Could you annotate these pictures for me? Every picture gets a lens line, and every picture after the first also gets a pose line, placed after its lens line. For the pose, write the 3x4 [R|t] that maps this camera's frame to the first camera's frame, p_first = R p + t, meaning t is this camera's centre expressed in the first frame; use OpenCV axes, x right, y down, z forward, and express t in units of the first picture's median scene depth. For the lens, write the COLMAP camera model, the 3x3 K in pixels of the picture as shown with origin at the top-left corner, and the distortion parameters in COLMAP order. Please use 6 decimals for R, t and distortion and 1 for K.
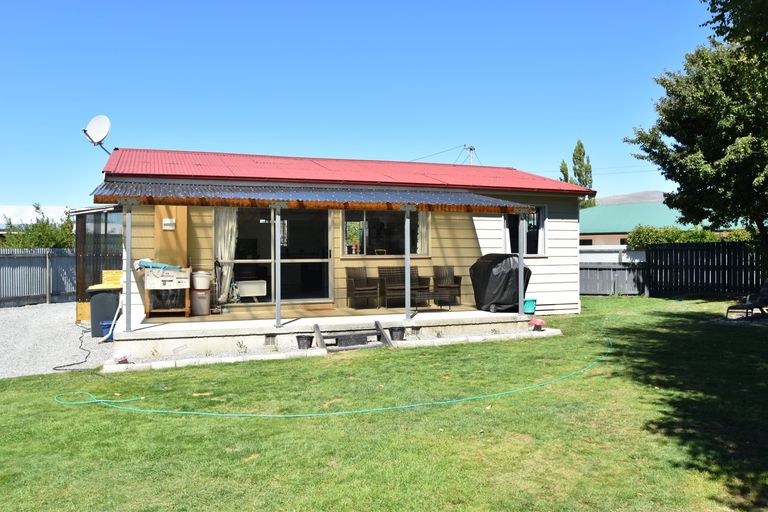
lens RADIAL K [[628.2, 0, 384.0], [0, 628.2, 256.0], [0, 0, 1]] dist [-0.031748, -0.003959]
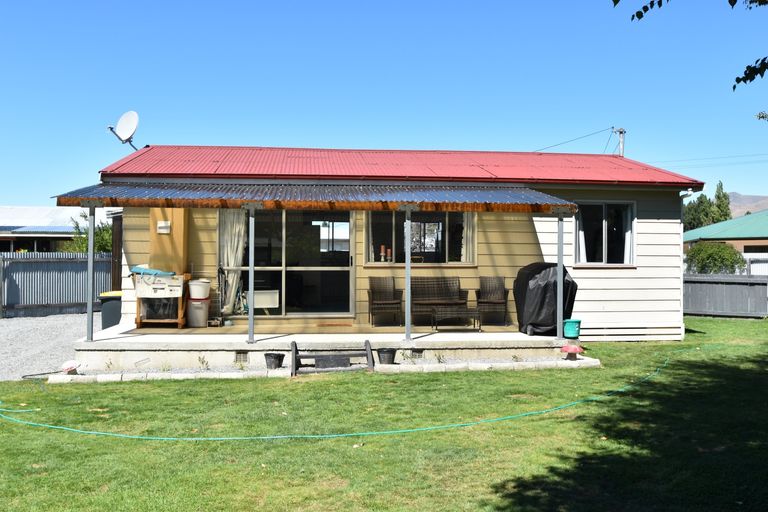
lens RADIAL K [[744.0, 0, 384.0], [0, 744.0, 256.0], [0, 0, 1]] dist [-0.055121, -0.001070]
pose [[0.968329, 0.007328, -0.249568, 0.227417], [-0.009715, 0.999918, -0.008333, -0.002392], [0.249487, 0.010494, 0.968321, 0.023311]]
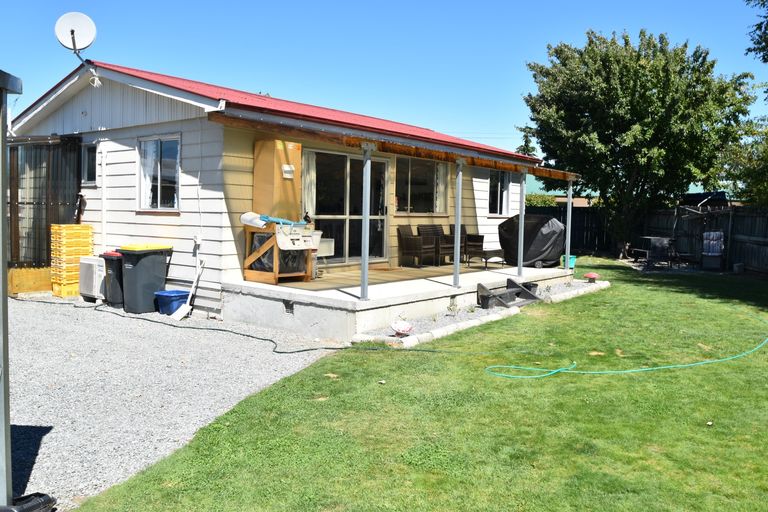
lens RADIAL K [[628.2, 0, 384.0], [0, 628.2, 256.0], [0, 0, 1]] dist [-0.031748, -0.003959]
pose [[0.851620, -0.013269, 0.523991, -0.629870], [-0.025170, 0.997491, 0.066167, 0.002590], [-0.523554, -0.069538, 0.849150, 0.203410]]
